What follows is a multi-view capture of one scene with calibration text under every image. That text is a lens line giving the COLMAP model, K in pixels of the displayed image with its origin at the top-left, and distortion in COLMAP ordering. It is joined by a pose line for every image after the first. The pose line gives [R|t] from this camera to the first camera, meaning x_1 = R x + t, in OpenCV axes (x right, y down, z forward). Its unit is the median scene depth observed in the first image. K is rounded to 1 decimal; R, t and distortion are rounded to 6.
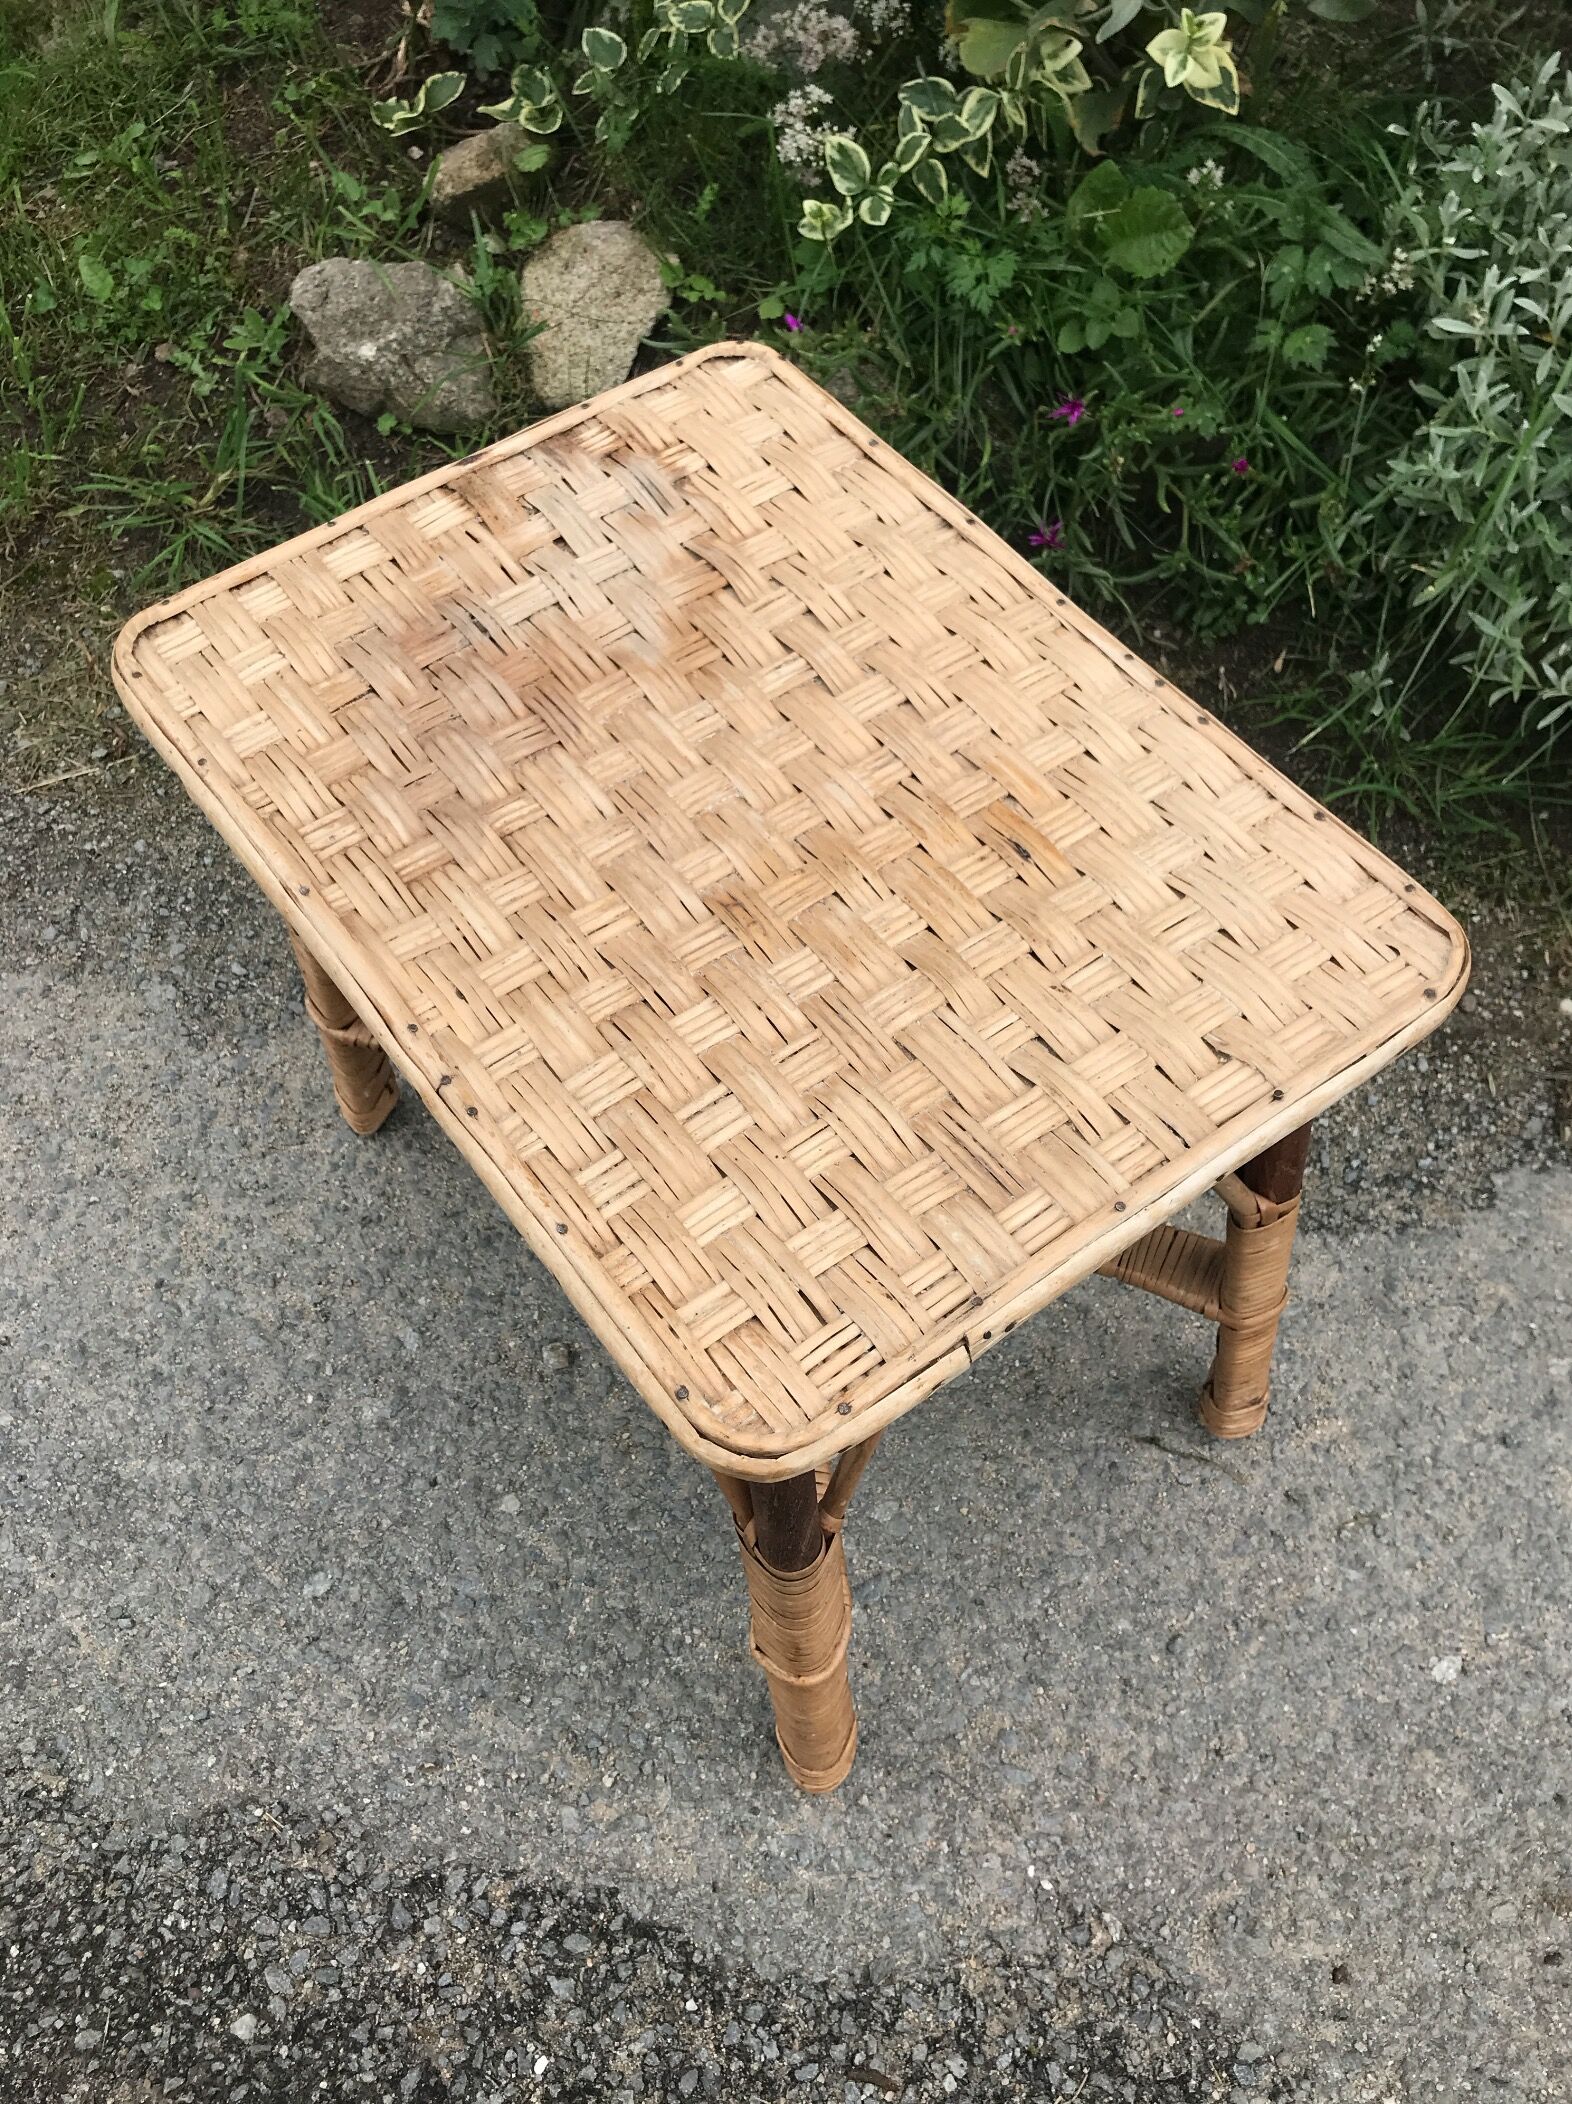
lens RADIAL K [[1762.4, 0, 776.4], [0, 1762.4, 1025.2], [0, 0, 1]] dist [0.010816, 0.003587]
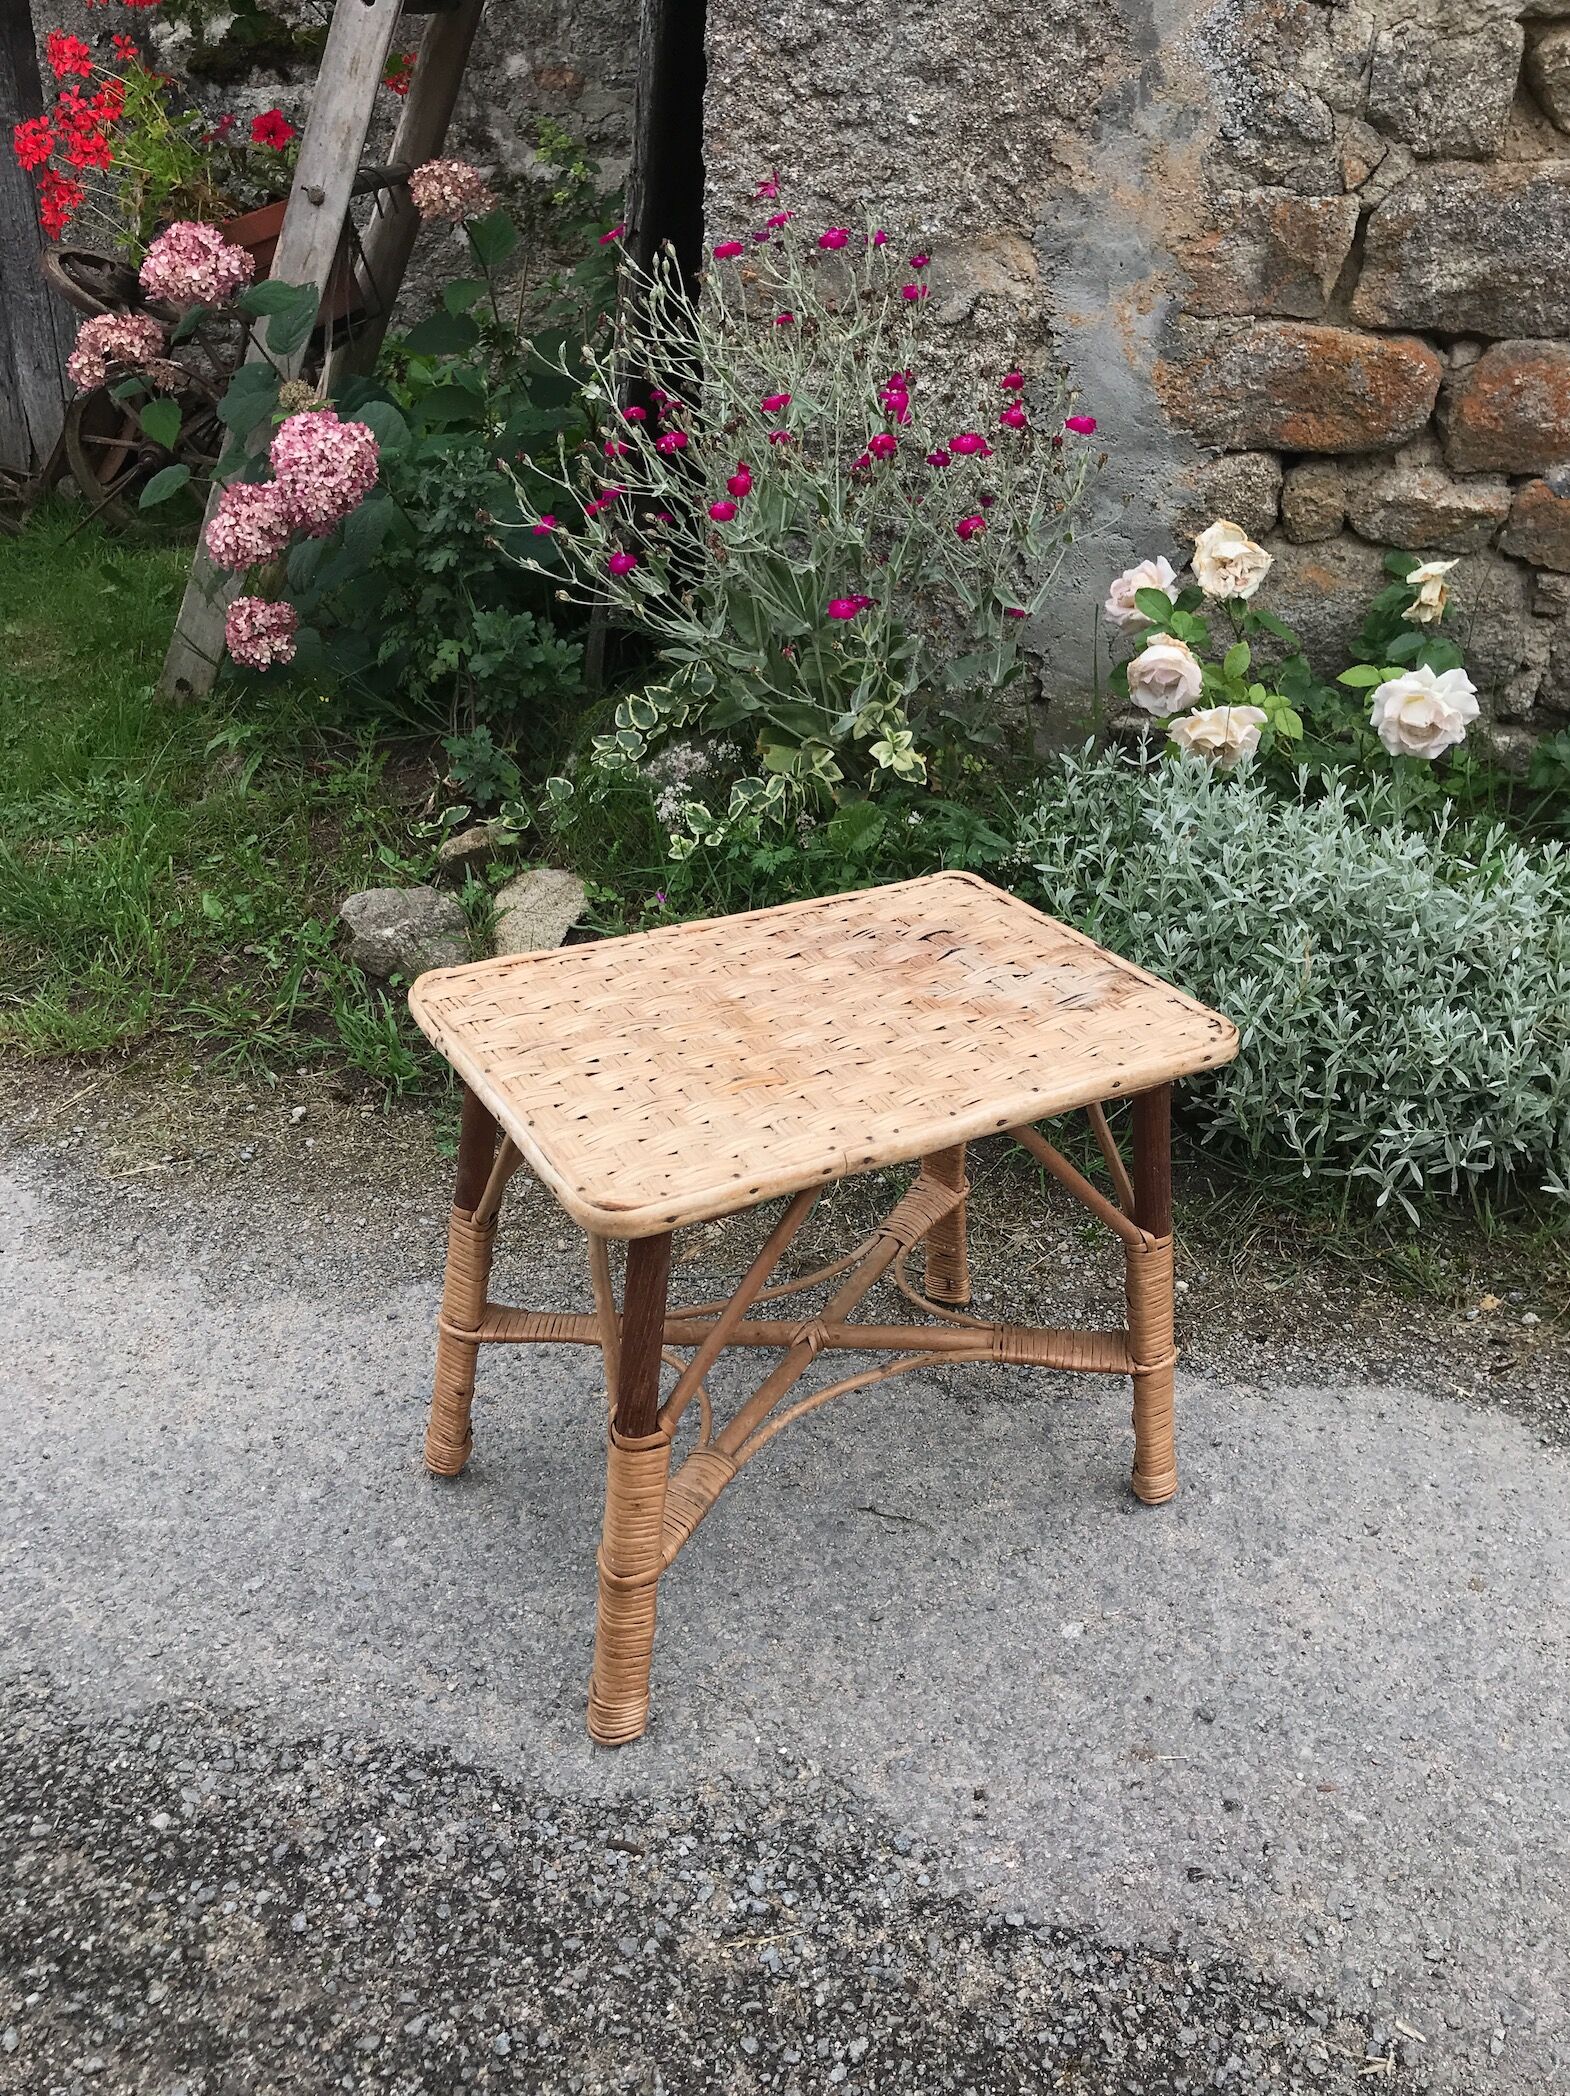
lens RADIAL K [[1755.7, 0, 779.7], [0, 1755.7, 1025.7], [0, 0, 1]] dist [0.010816, 0.003587]
pose [[0.999917, 0.008903, 0.009266, 0.137818], [-0.003225, 0.871845, -0.489771, 0.635685], [-0.012439, 0.489701, 0.871802, -0.424536]]
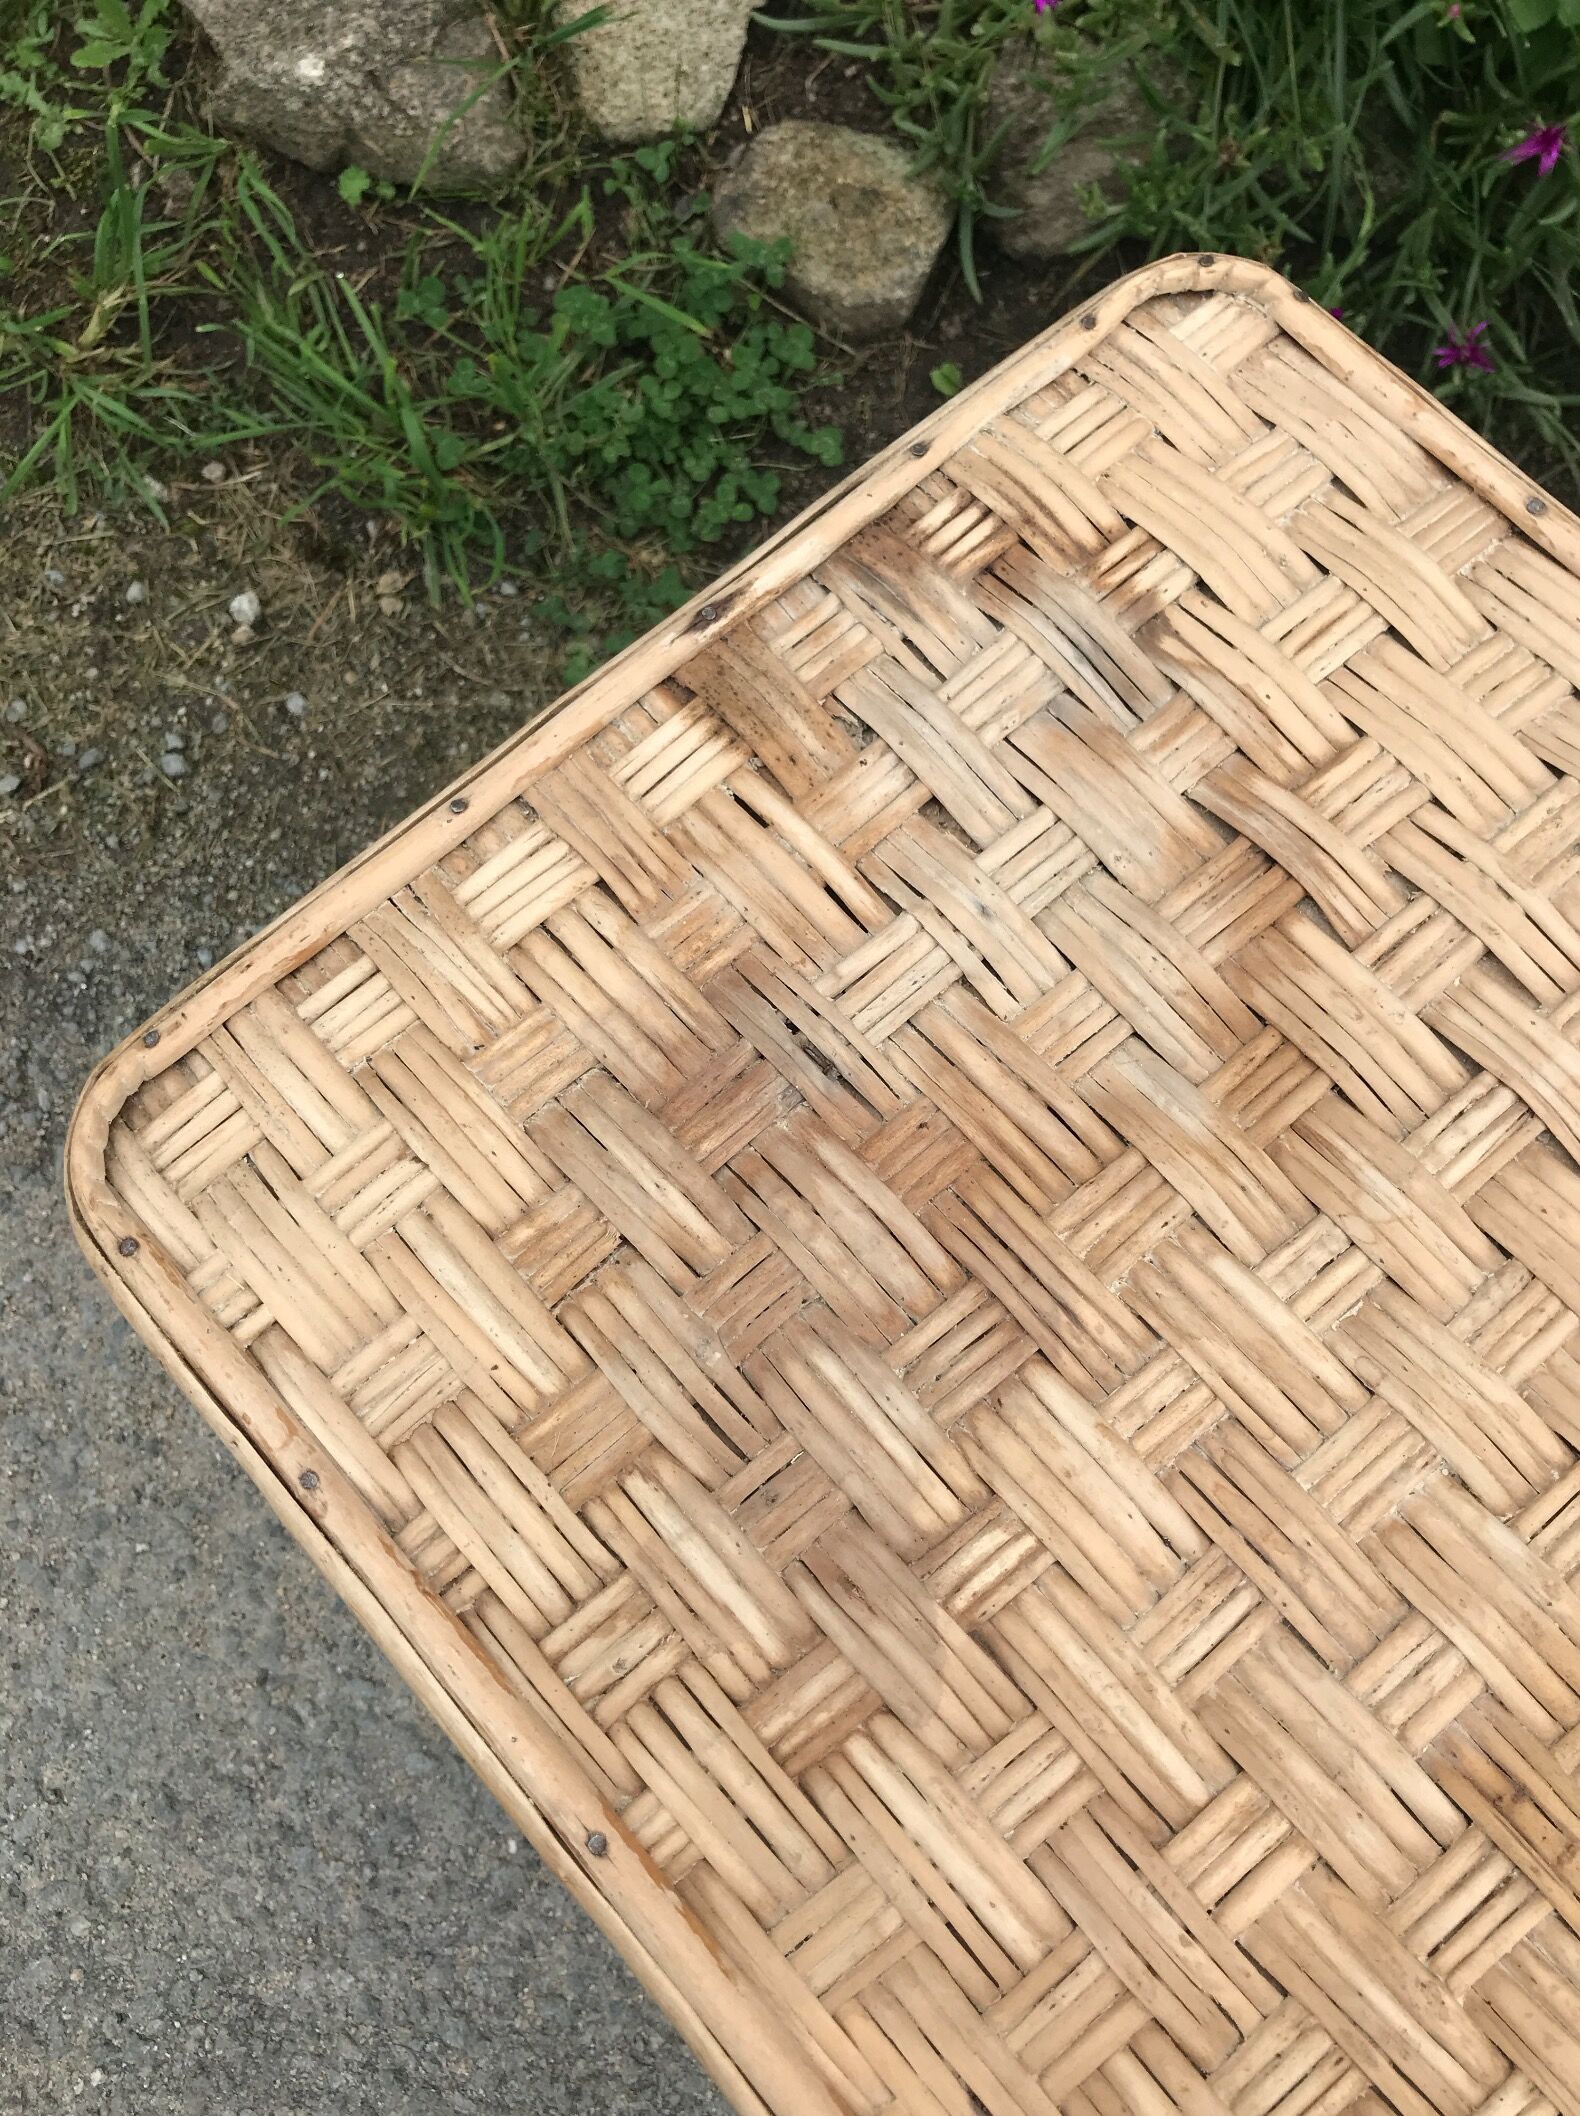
lens RADIAL K [[1772.4, 0, 788.2], [0, 1772.4, 1042.6], [0, 0, 1]] dist [0.010816, 0.003587]
pose [[0.995920, -0.089156, 0.013939, -0.153520], [0.082402, 0.961481, 0.262229, -0.300882], [-0.036781, -0.260011, 0.964905, 0.449346]]
